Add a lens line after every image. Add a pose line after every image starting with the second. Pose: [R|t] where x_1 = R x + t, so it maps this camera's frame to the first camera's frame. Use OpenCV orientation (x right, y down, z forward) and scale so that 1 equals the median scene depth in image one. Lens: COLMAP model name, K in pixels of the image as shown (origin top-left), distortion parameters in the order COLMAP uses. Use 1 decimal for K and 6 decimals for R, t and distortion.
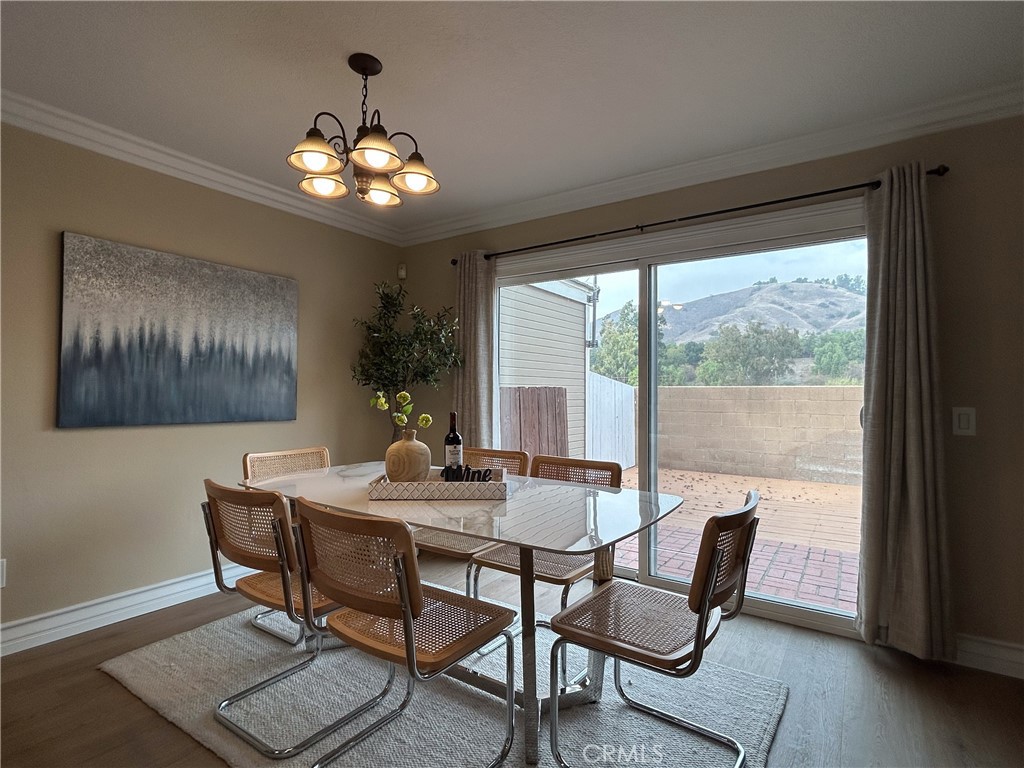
lens RADIAL K [[519.8, 0, 512.0], [0, 519.8, 384.0], [0, 0, 1]] dist [-0.018303, -0.000113]
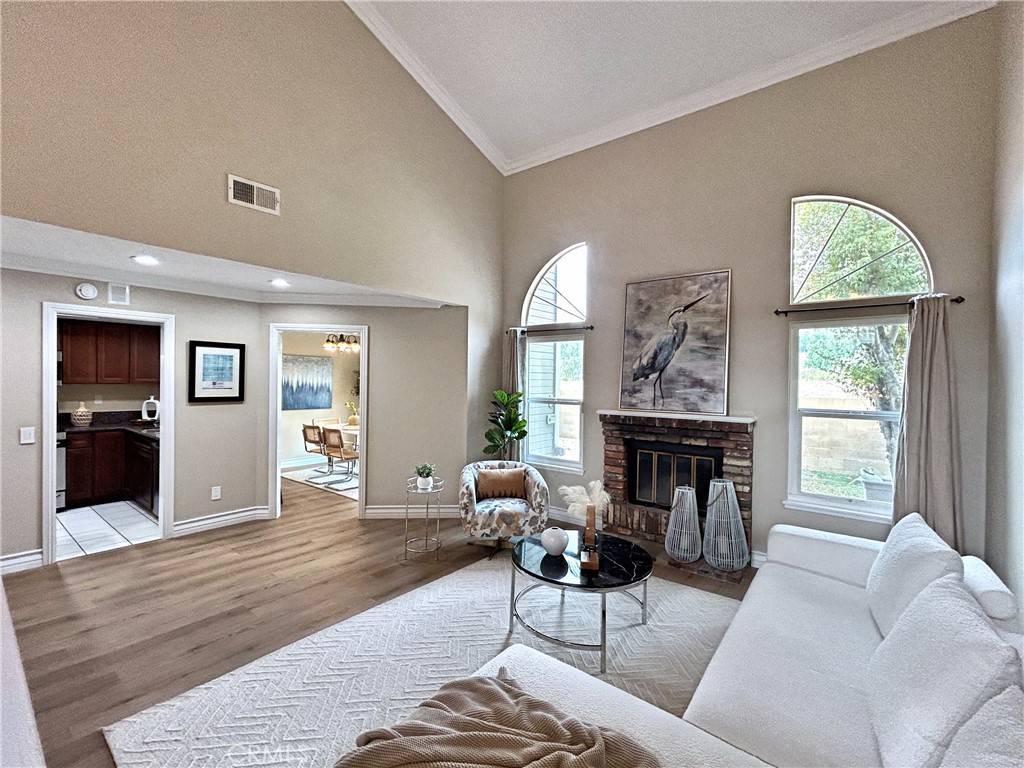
lens RADIAL K [[449.8, 0, 512.0], [0, 449.8, 384.0], [0, 0, 1]] dist [0.000992, 0.000008]
pose [[0.997540, 0.011789, -0.069098, 0.794656], [-0.010035, 0.999620, 0.025673, -0.146398], [0.069374, -0.024917, 0.997279, -1.485761]]
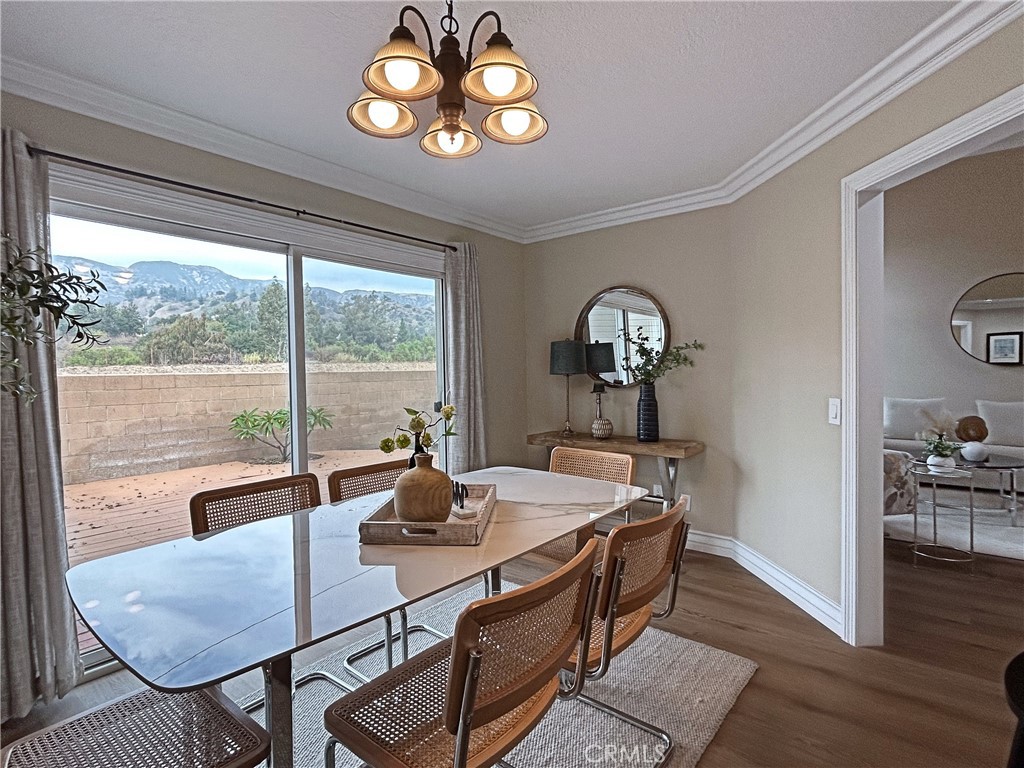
lens RADIAL K [[519.8, 0, 512.0], [0, 519.8, 384.0], [0, 0, 1]] dist [-0.018303, -0.000113]
pose [[0.077317, -0.030490, 0.996540, -0.645032], [-0.006597, 0.999495, 0.031092, -0.028517], [-0.996985, -0.008978, 0.077077, 0.551781]]
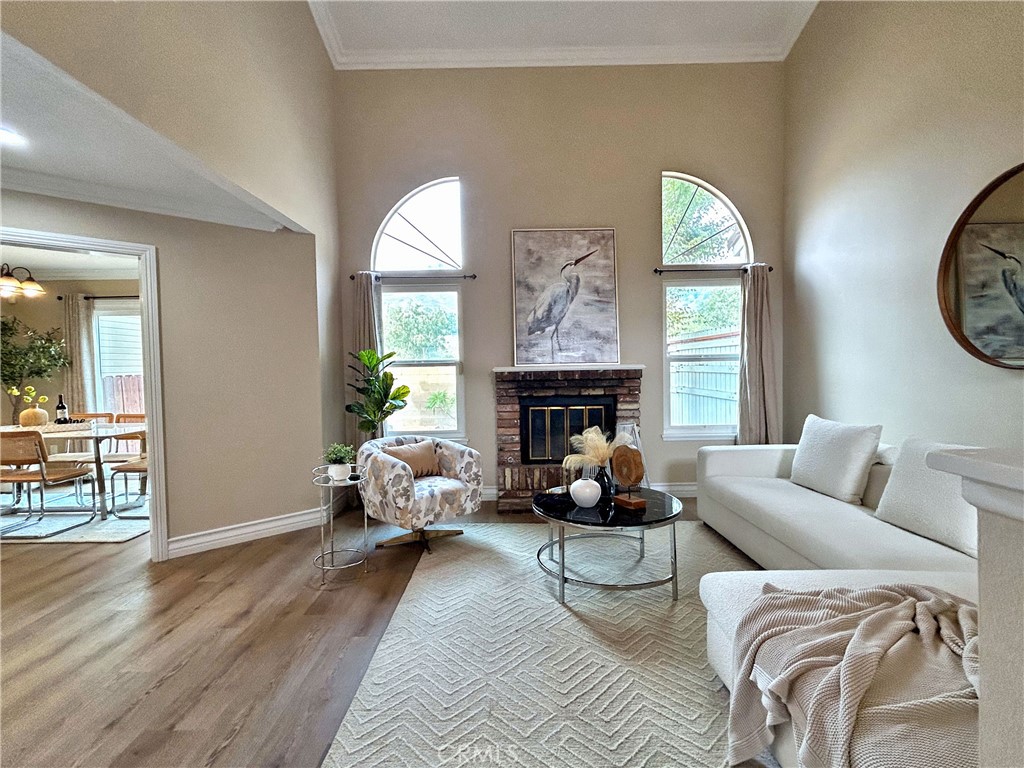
lens RADIAL K [[503.9, 0, 512.0], [0, 503.9, 384.0], [0, 0, 1]] dist [0.000893, 0.000146]
pose [[0.825974, -0.040595, 0.562245, 0.183982], [0.010543, 0.998342, 0.056594, -0.062674], [-0.563610, -0.040817, 0.825032, -1.266880]]
